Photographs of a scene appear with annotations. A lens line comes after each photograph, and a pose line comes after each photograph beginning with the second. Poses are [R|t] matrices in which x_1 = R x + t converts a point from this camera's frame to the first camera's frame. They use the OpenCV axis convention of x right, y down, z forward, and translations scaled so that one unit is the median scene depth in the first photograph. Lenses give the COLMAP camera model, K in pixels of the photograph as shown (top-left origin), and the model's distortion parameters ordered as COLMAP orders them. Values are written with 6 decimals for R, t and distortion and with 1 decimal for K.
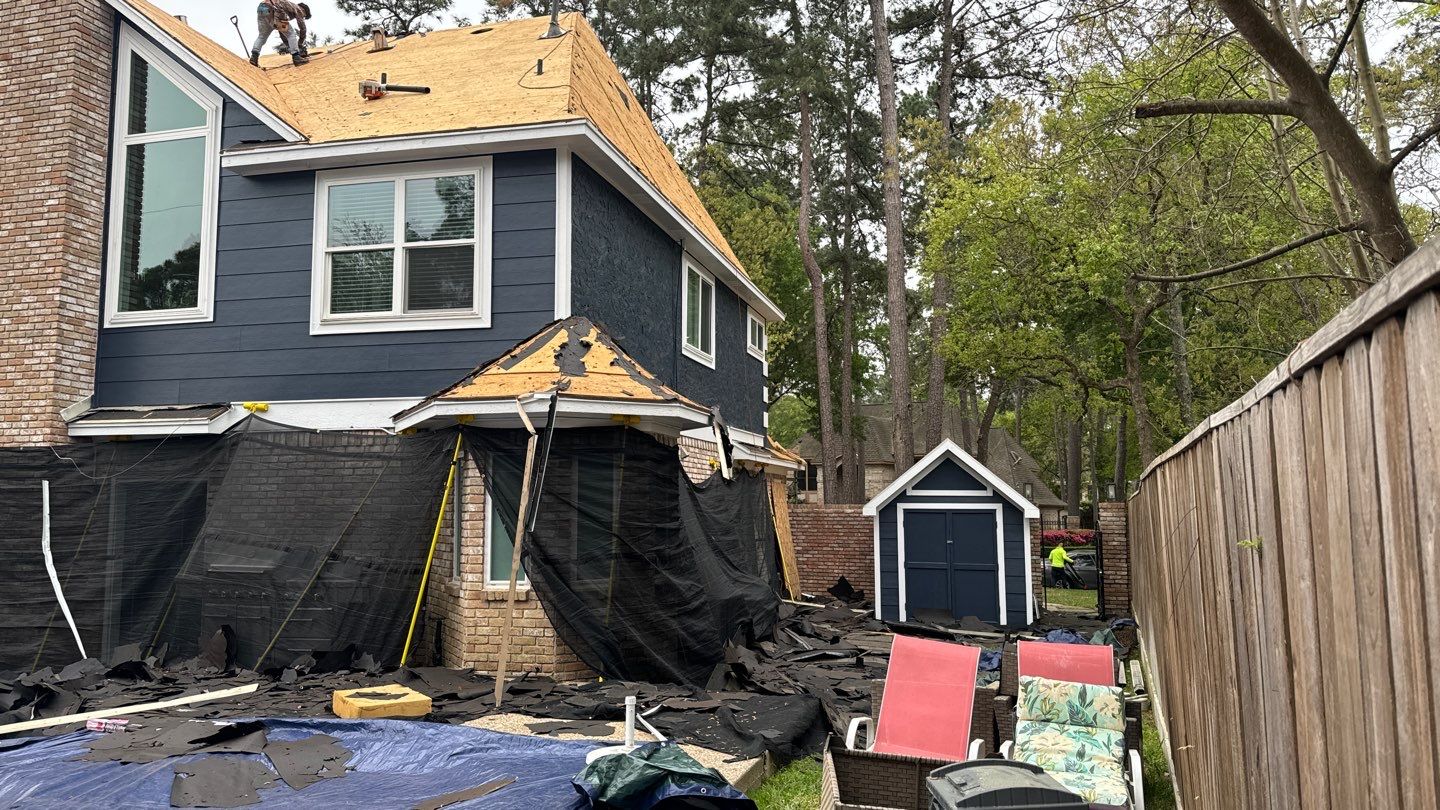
lens RADIAL K [[996.4, 0, 719.1], [0, 996.4, 412.9], [0, 0, 1]] dist [0.080983, -0.087375]
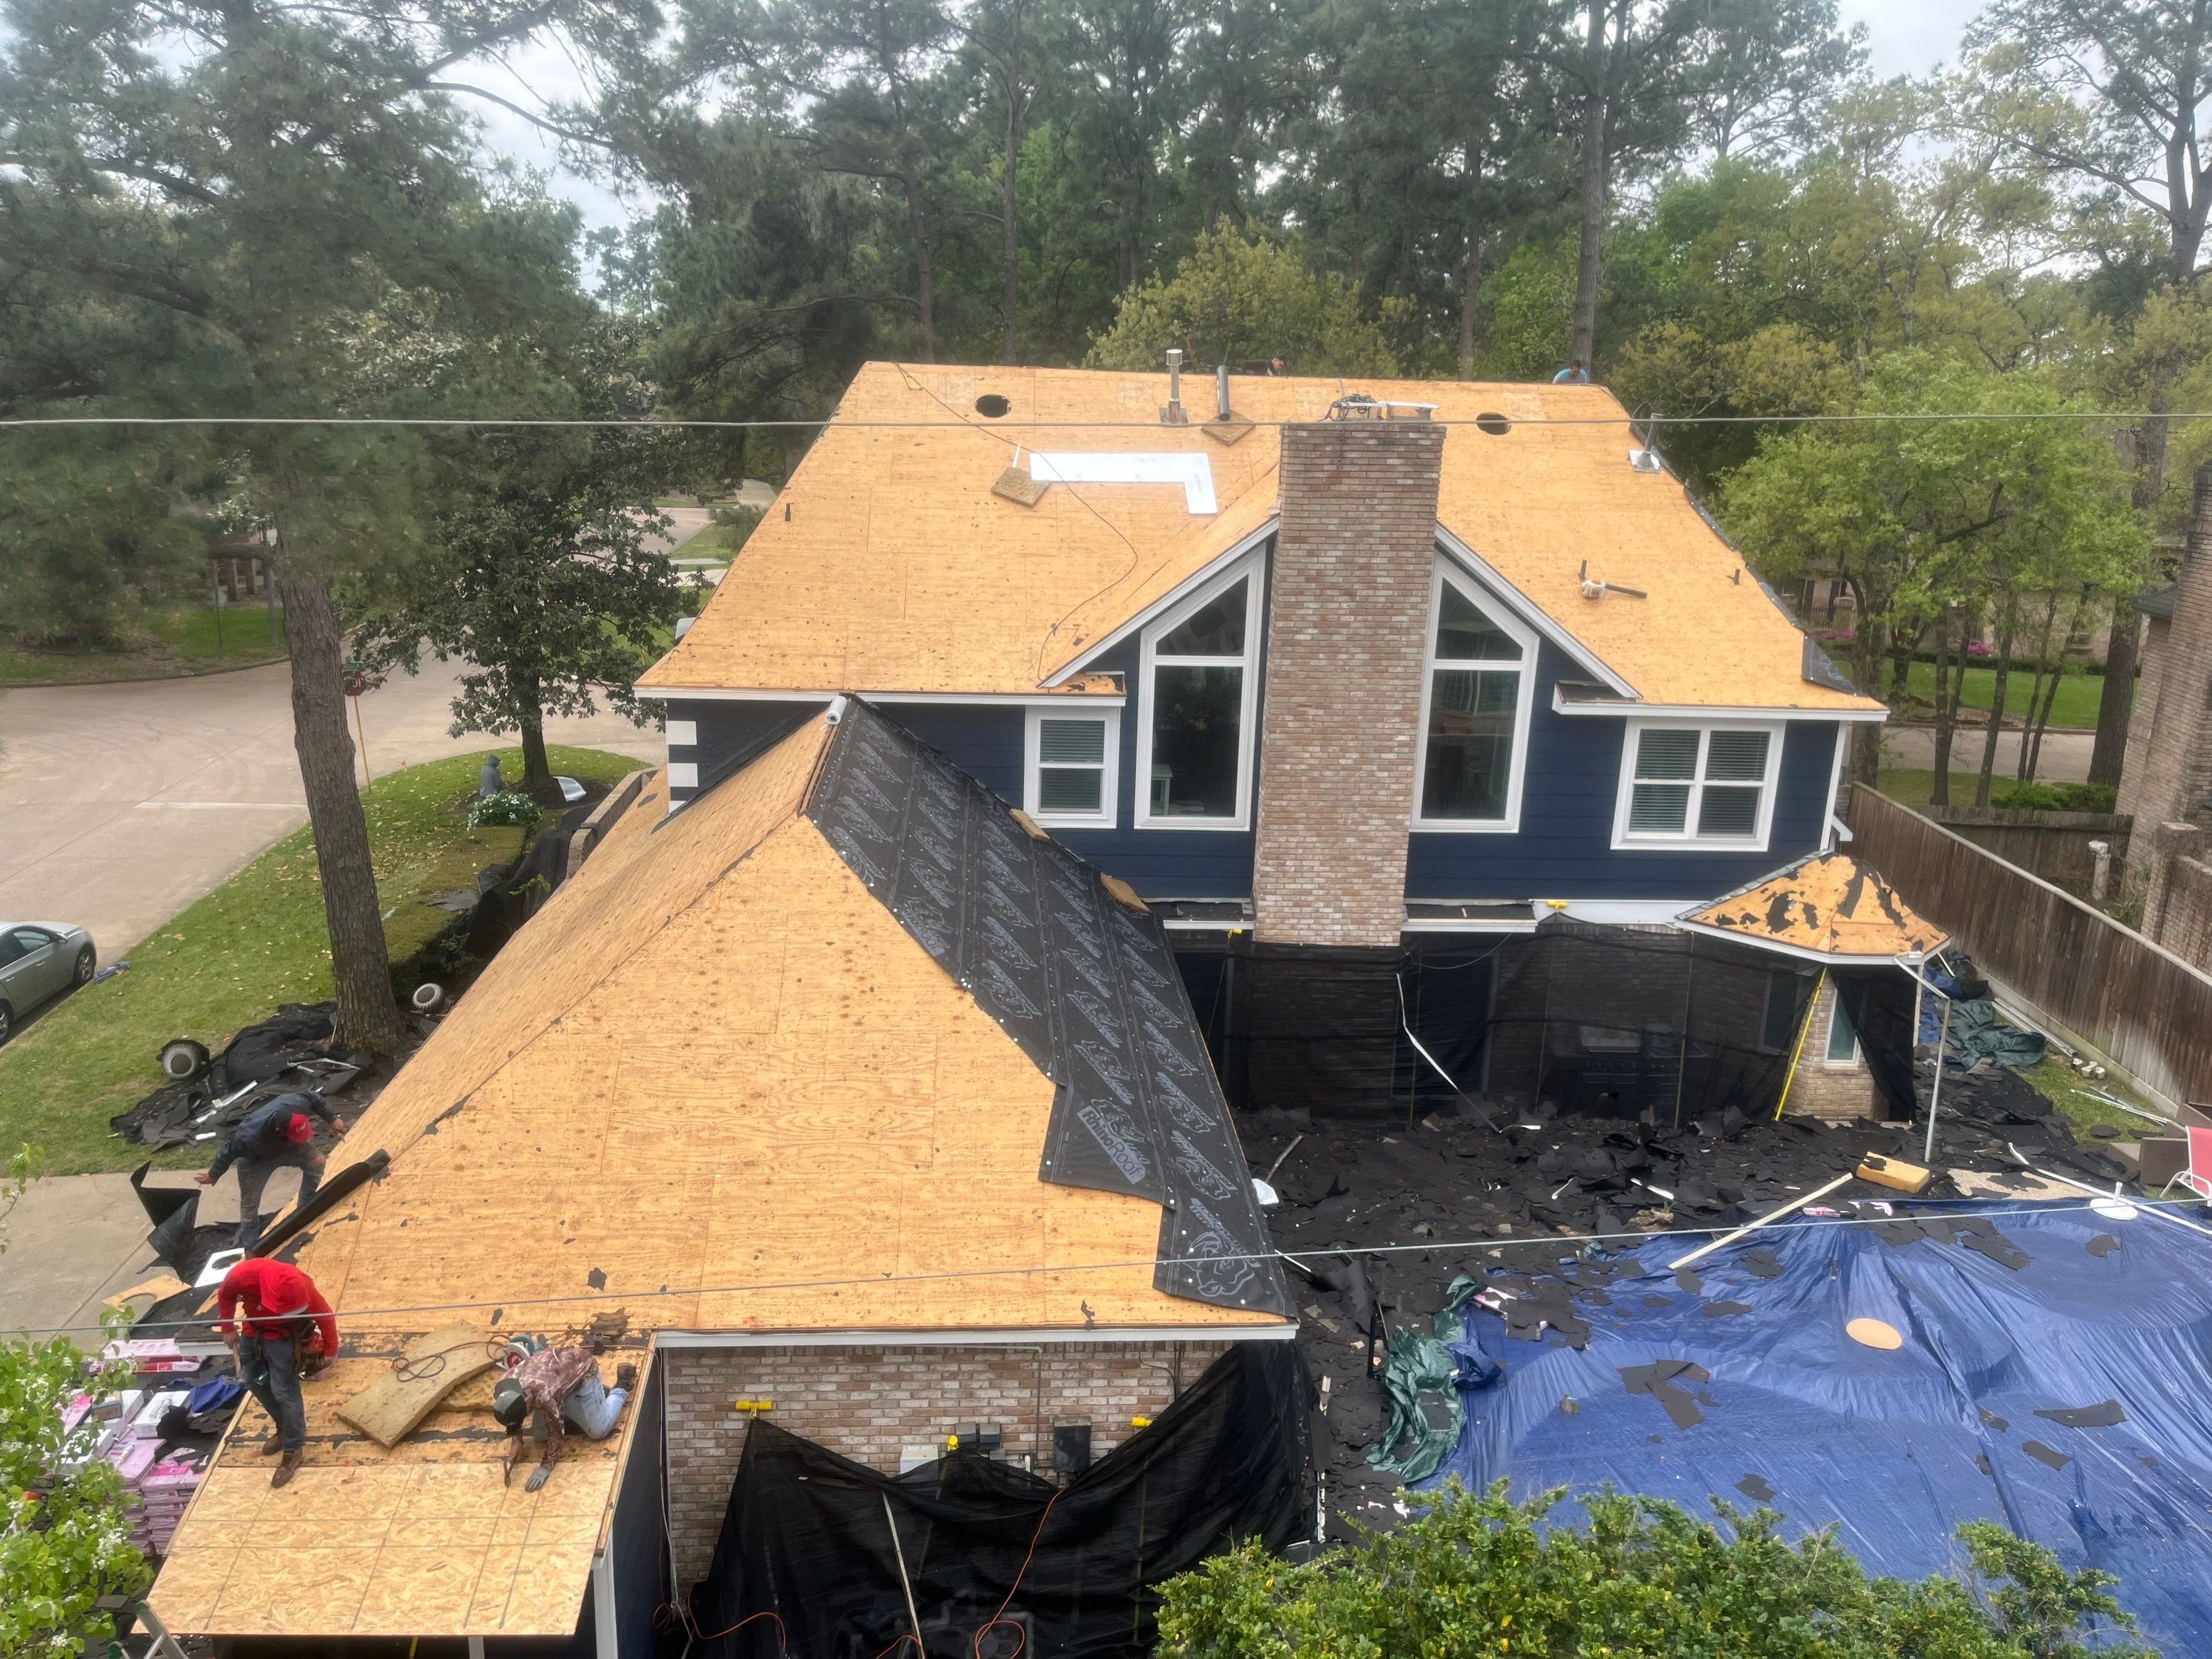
lens RADIAL K [[1667.1, 0, 1110.1], [0, 1667.1, 843.2], [0, 0, 1]] dist [0.065470, -0.072151]
pose [[0.942513, -0.058773, 0.328962, -1.636558], [-0.062925, 0.935588, 0.347440, -0.746967], [-0.328193, -0.348167, 0.878106, -0.569841]]
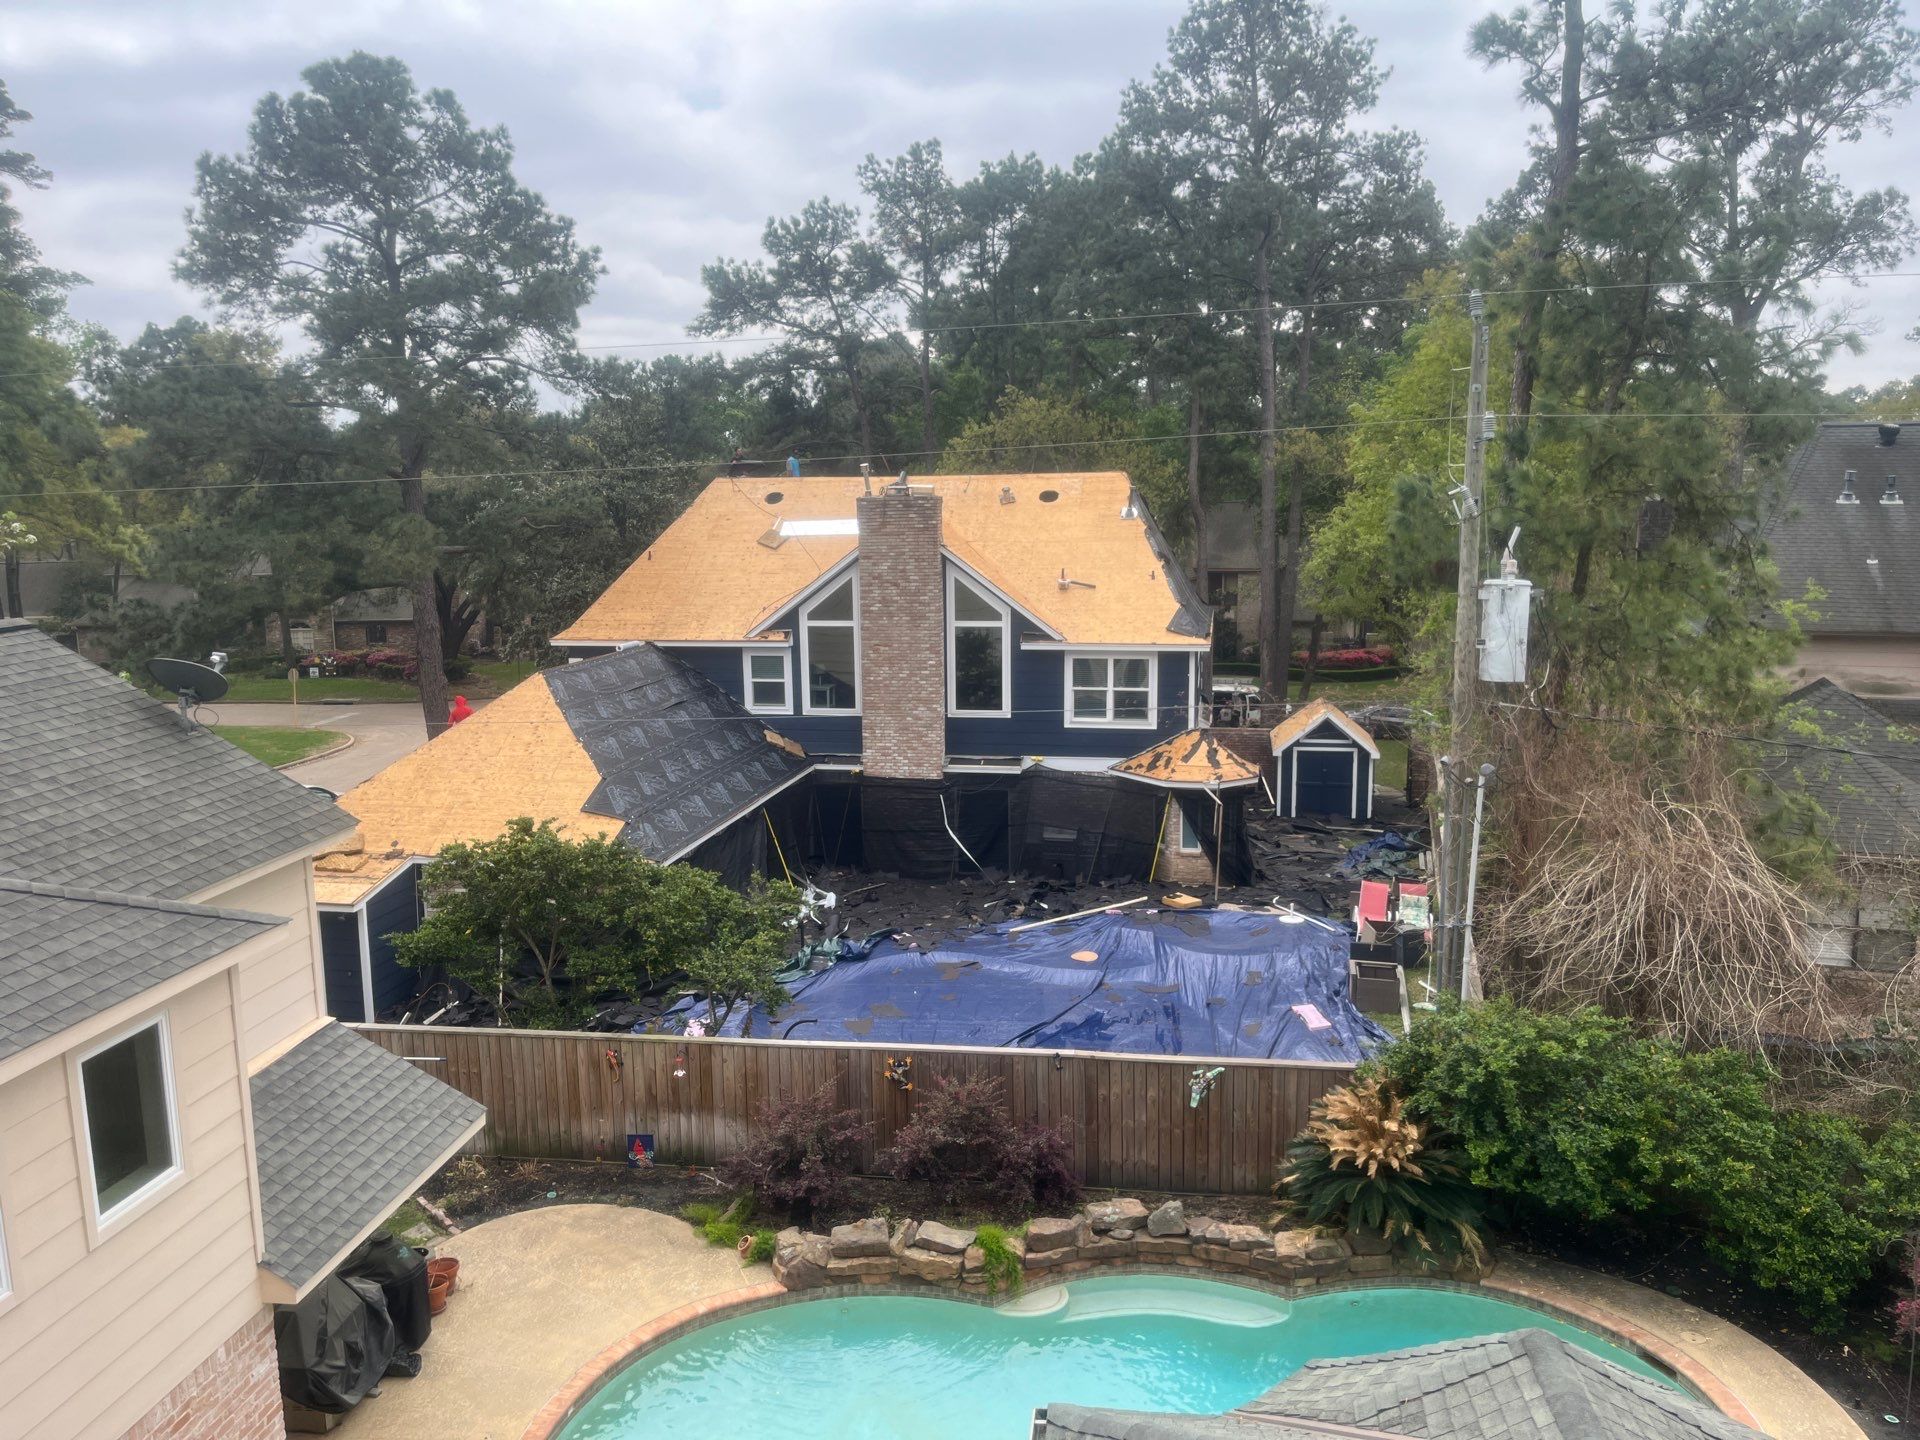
lens RADIAL K [[1447.2, 0, 964.0], [0, 1447.2, 713.0], [0, 0, 1]] dist [0.065470, -0.072151]
pose [[0.996380, -0.024950, 0.081266, -0.867630], [0.004796, 0.970937, 0.239288, -0.843855], [-0.084875, -0.238032, 0.967542, -1.949085]]
